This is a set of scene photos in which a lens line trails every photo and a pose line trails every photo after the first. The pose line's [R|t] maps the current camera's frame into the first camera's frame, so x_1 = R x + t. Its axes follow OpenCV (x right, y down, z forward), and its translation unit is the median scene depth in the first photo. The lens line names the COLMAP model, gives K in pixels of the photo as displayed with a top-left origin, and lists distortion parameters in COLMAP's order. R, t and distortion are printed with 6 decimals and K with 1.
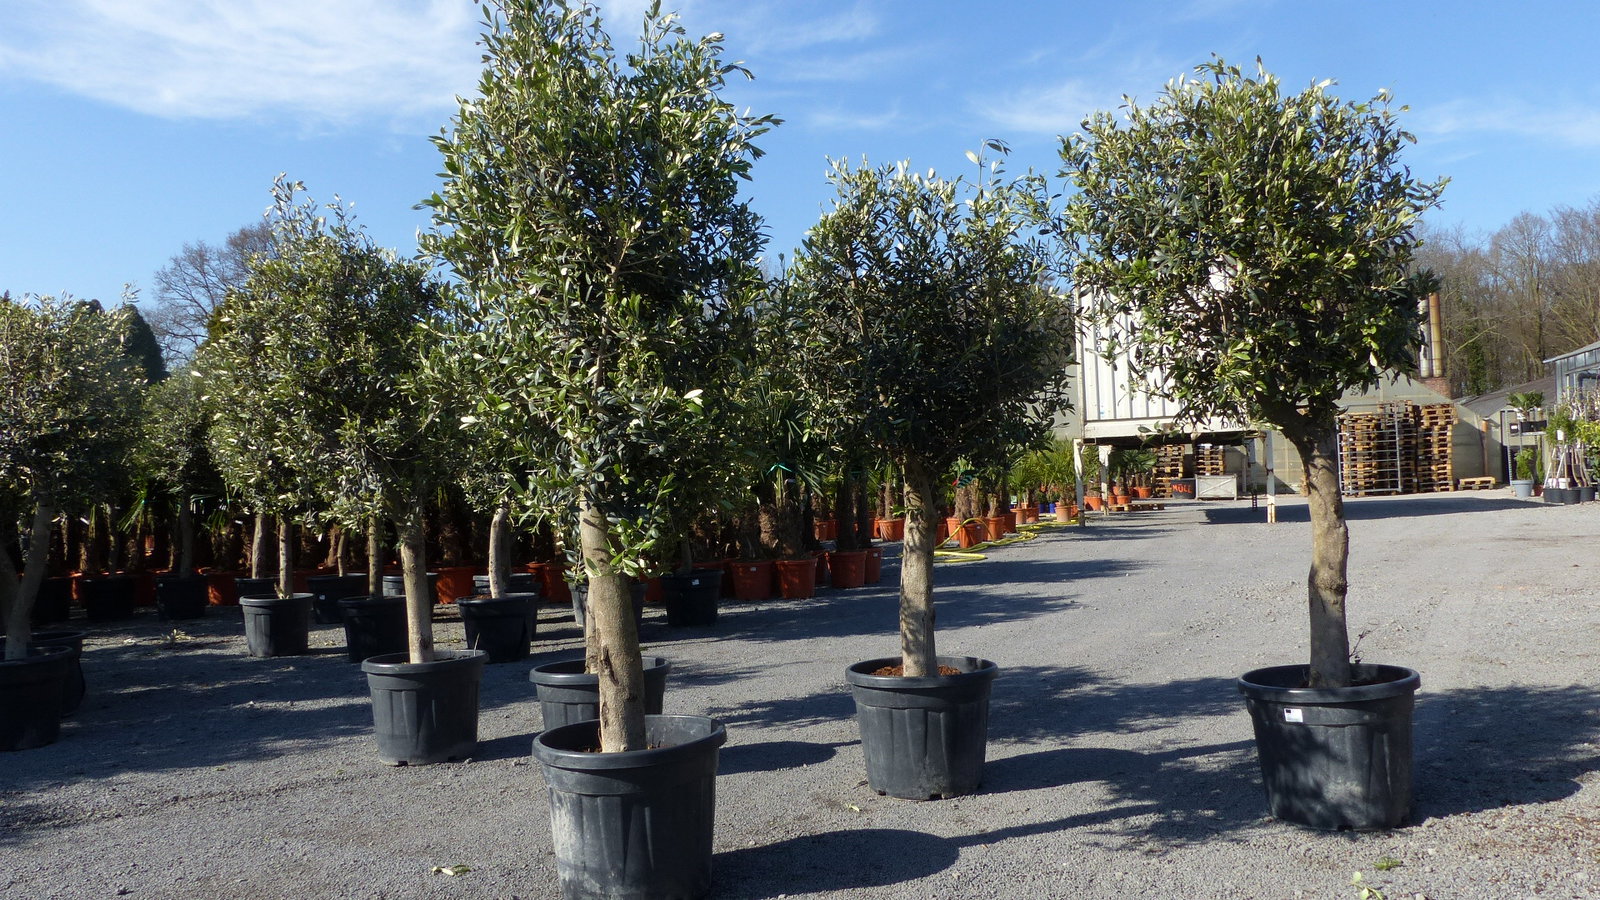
lens RADIAL K [[1225.4, 0, 797.9], [0, 1225.4, 428.2], [0, 0, 1]] dist [0.006544, 0.001828]
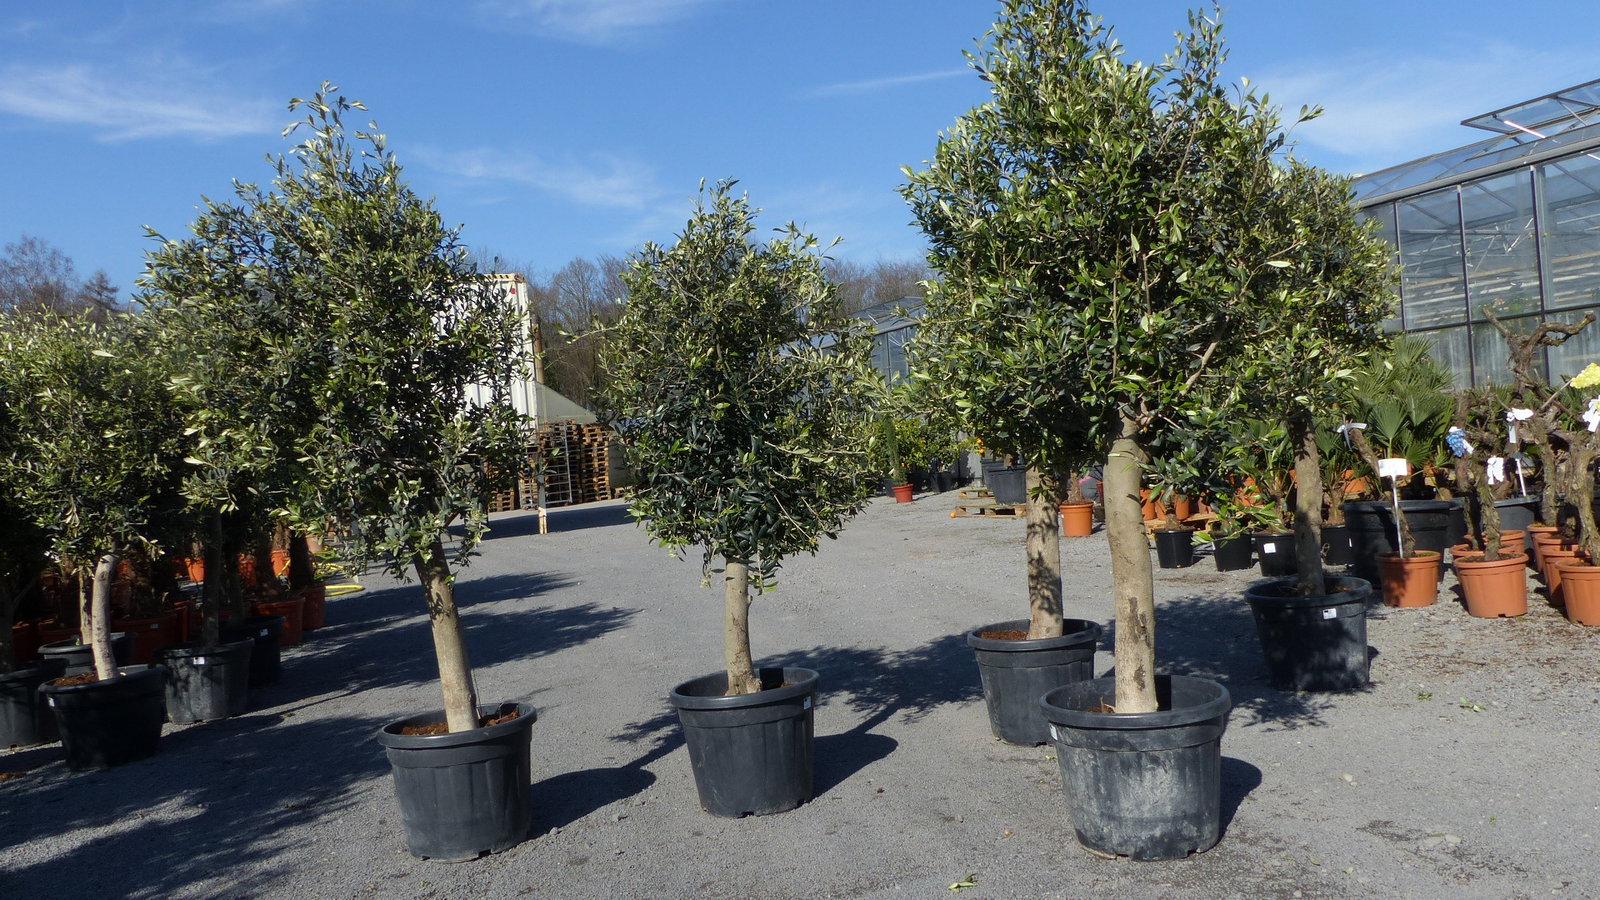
lens RADIAL K [[1254.7, 0, 777.9], [0, 1254.7, 445.9], [0, 0, 1]] dist [-0.025677, 0.006478]
pose [[0.716897, -0.019755, 0.696900, -0.159485], [0.025496, 0.999673, 0.002111, 0.003261], [-0.696713, 0.016255, 0.717166, 0.062265]]
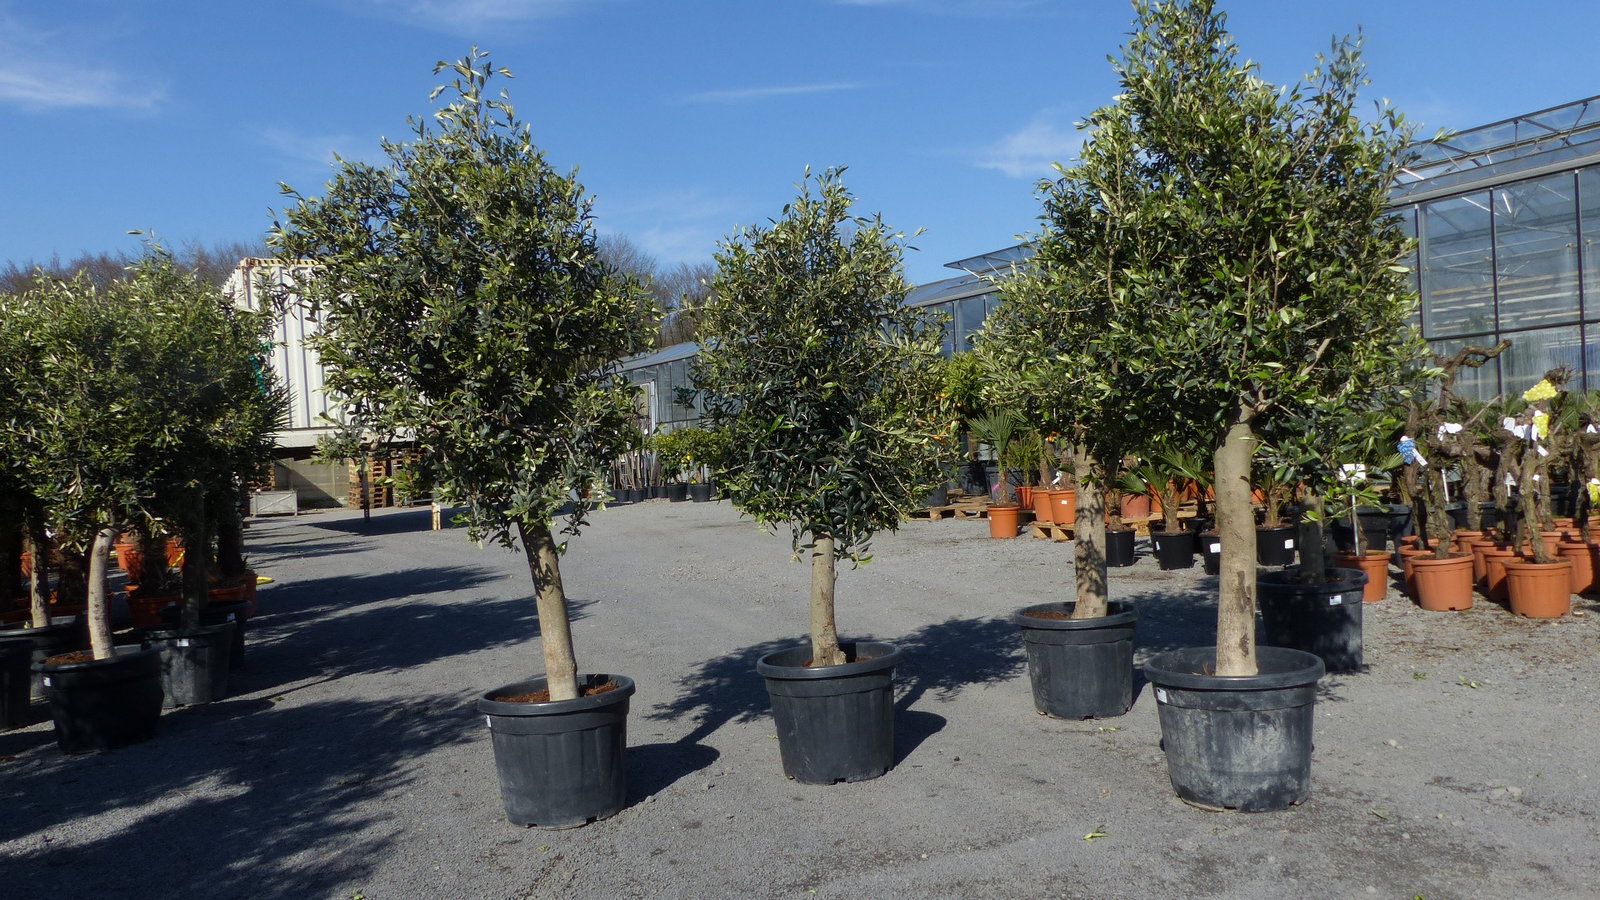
lens RADIAL K [[1251.2, 0, 800.0], [0, 1251.2, 450.0], [0, 0, 1]] dist [-0.012142, -0.006111]
pose [[0.623638, 0.000595, 0.781713, -0.187629], [-0.001526, 0.999999, 0.000456, 0.007068], [-0.781712, -0.001477, 0.623638, 0.083712]]
